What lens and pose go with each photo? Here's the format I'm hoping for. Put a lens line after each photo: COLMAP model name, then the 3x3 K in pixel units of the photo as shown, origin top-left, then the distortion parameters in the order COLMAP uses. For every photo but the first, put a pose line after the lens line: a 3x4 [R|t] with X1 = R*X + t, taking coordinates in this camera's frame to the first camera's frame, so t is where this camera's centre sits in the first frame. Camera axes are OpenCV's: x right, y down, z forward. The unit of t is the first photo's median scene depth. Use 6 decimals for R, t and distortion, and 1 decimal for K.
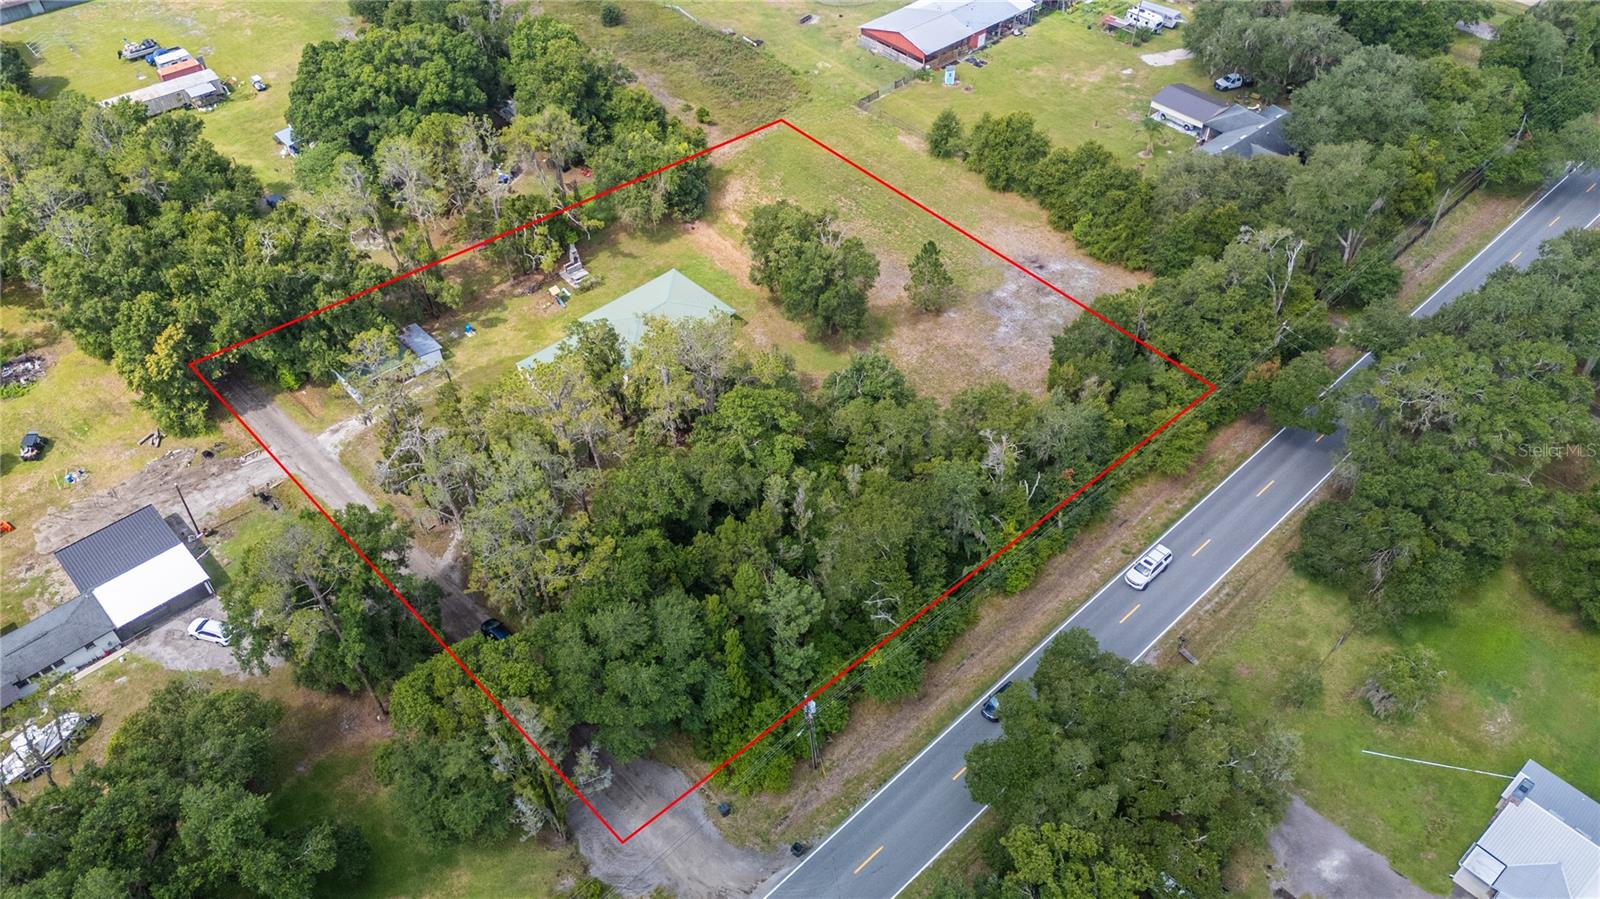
lens RADIAL K [[1172.9, 0, 798.0], [0, 1172.9, 455.8], [0, 0, 1]] dist [0.070982, -0.058482]
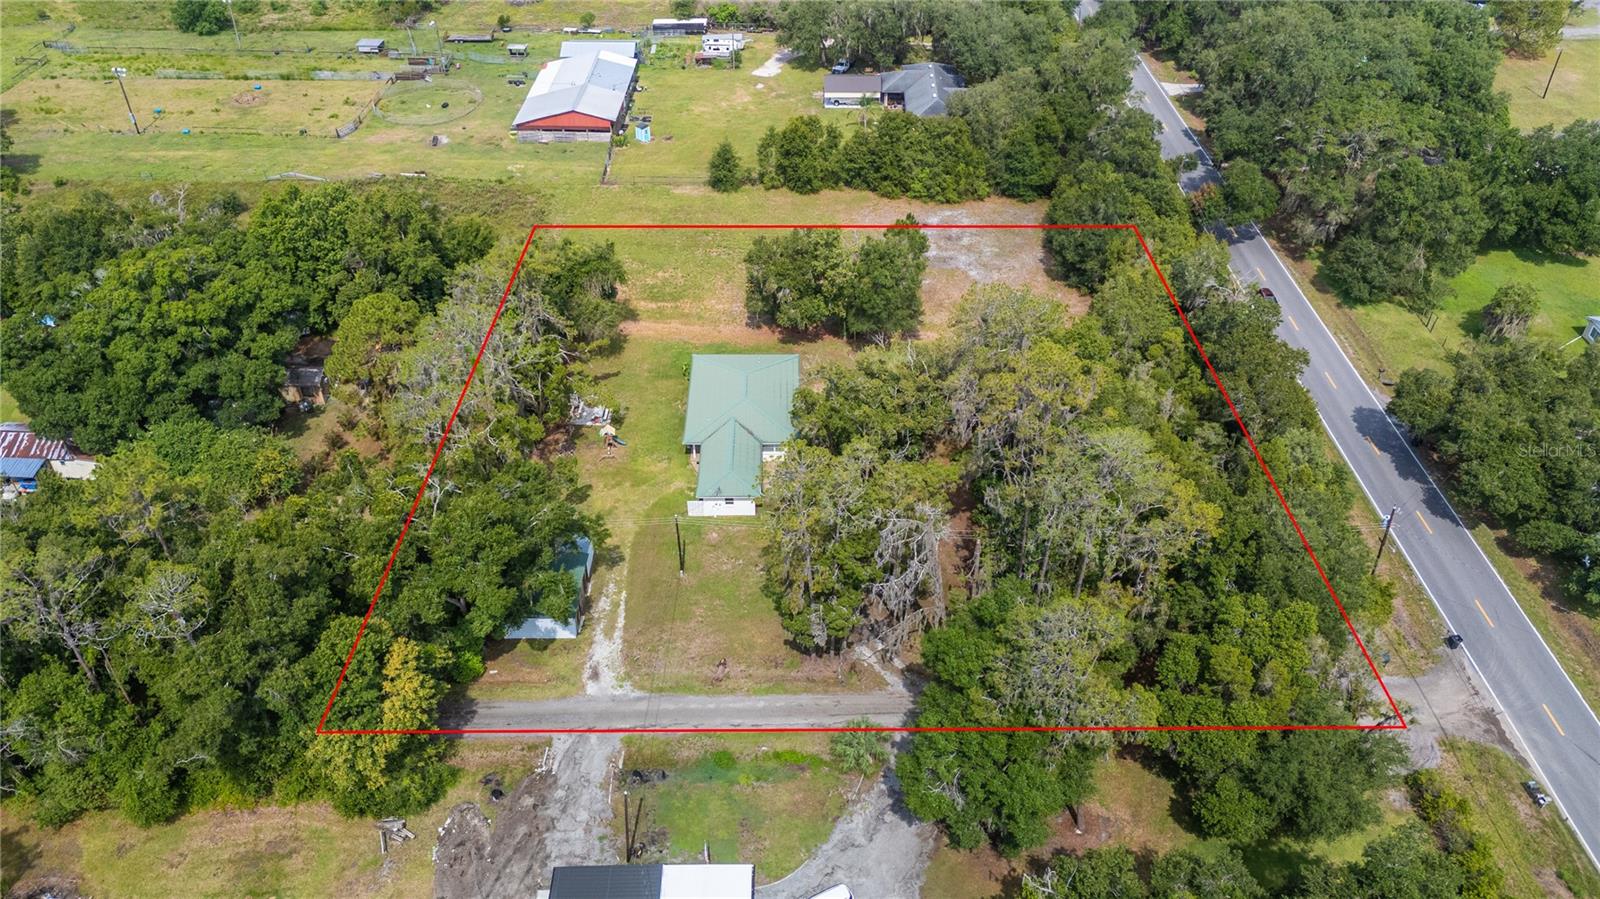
lens RADIAL K [[1172.9, 0, 798.0], [0, 1172.9, 455.8], [0, 0, 1]] dist [0.070982, -0.058482]
pose [[0.681216, -0.443896, 0.582152, -0.501096], [0.511429, 0.857536, 0.055420, -0.085819], [-0.523817, 0.259977, 0.811189, 0.220959]]
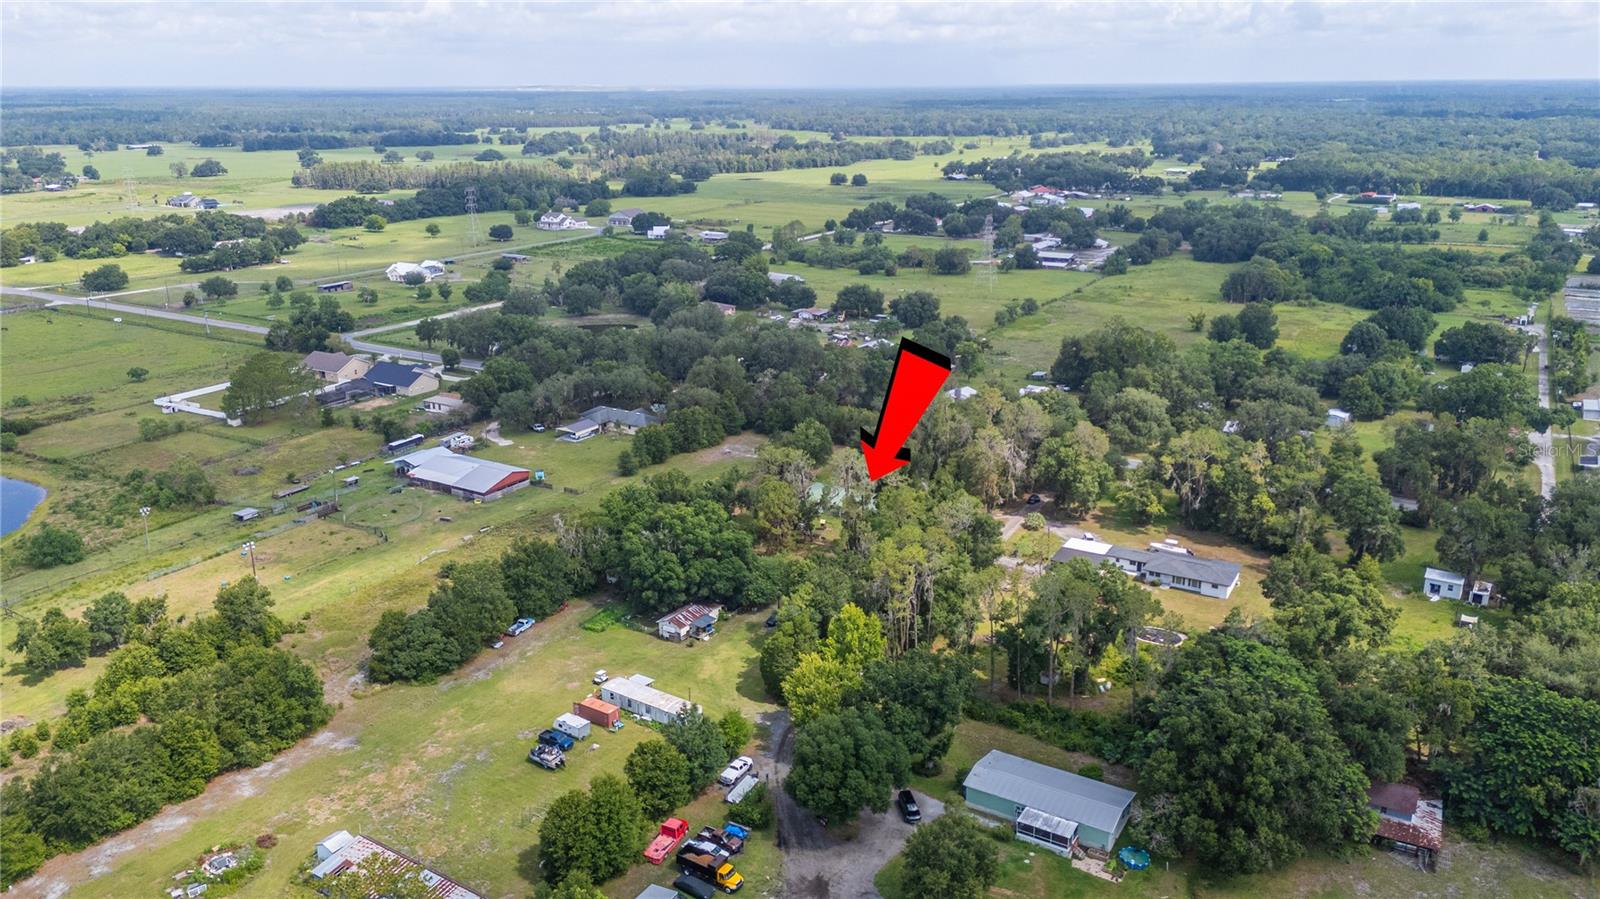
lens RADIAL K [[1172.9, 0, 798.0], [0, 1172.9, 455.8], [0, 0, 1]] dist [0.070982, -0.058482]
pose [[-0.274793, -0.285545, 0.918125, -1.476292], [0.685124, 0.611813, 0.395336, -0.763276], [-0.674606, 0.737665, 0.027512, 0.749724]]
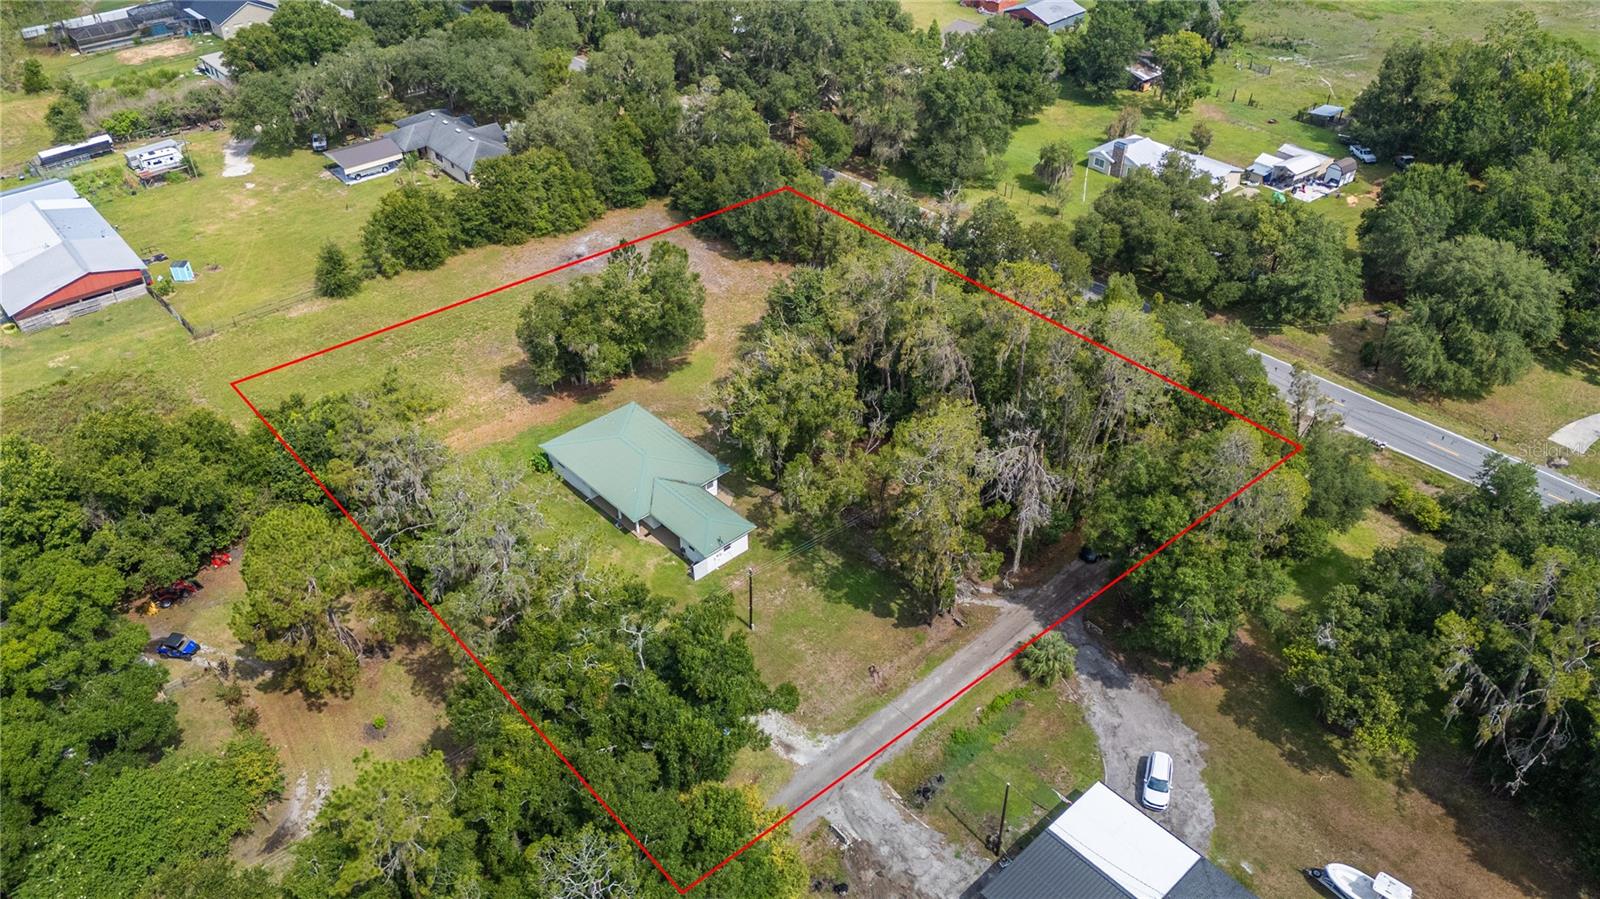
lens RADIAL K [[1172.9, 0, 798.0], [0, 1172.9, 455.8], [0, 0, 1]] dist [0.070982, -0.058482]
pose [[0.018688, -0.599365, 0.800257, -0.633249], [0.708676, 0.572548, 0.412270, -0.304048], [-0.705286, 0.559419, 0.435456, 0.438702]]
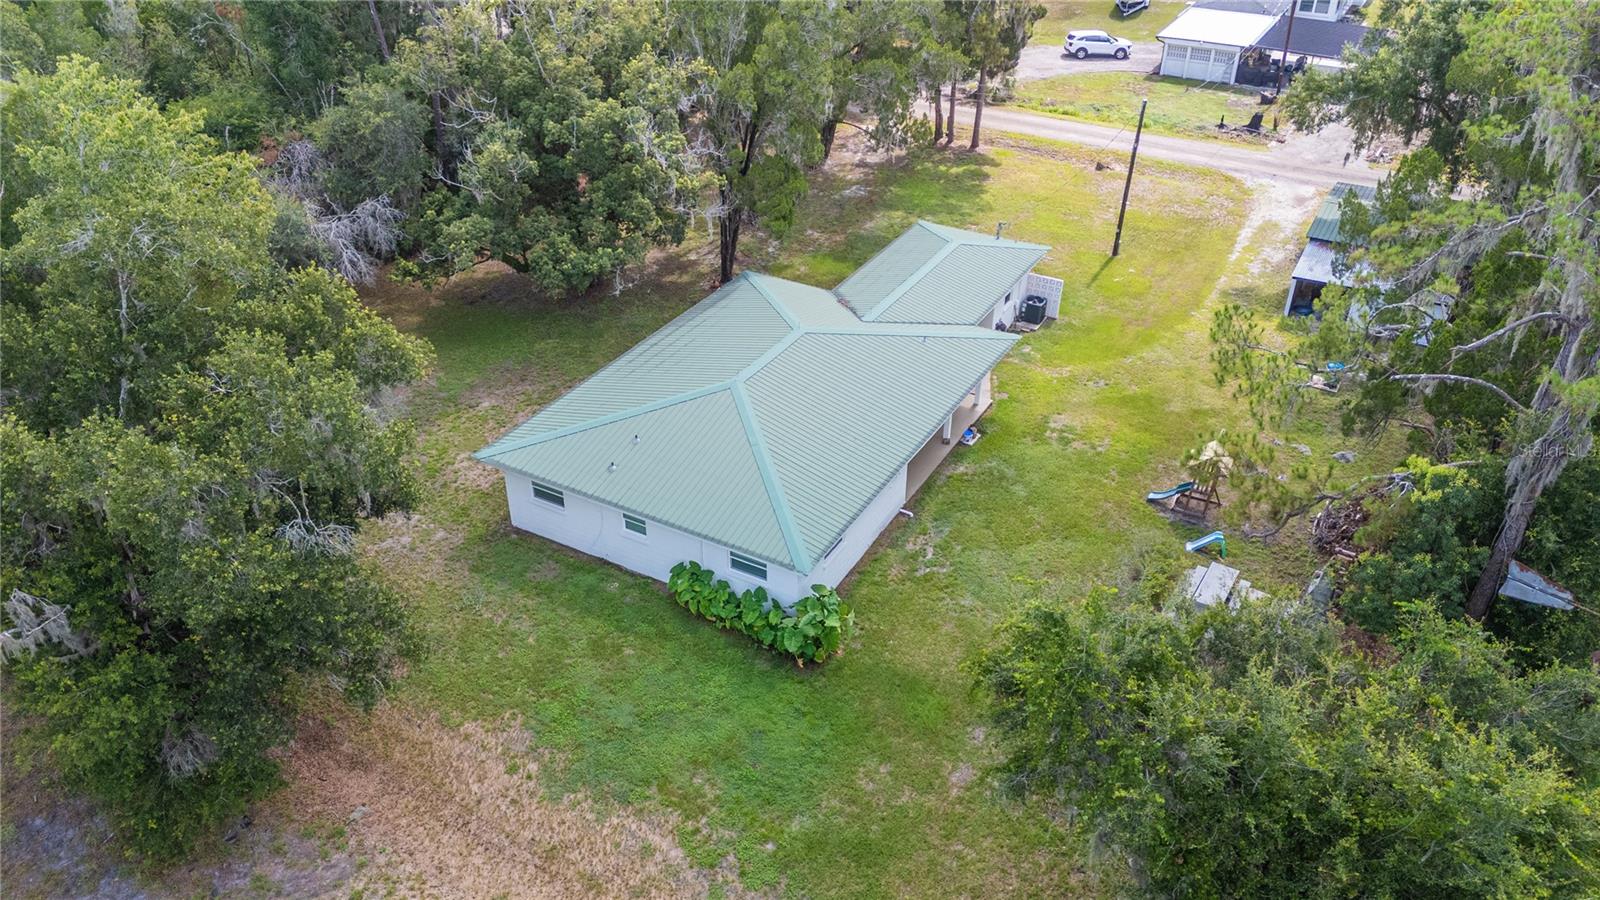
lens RADIAL K [[1172.9, 0, 798.0], [0, 1172.9, 456.3], [0, 0, 1]] dist [0.070982, -0.058482]
pose [[-0.958049, 0.156144, -0.240334, -0.047567], [-0.203535, 0.219706, 0.954098, -0.304463], [0.201779, 0.962989, -0.178708, 0.850484]]
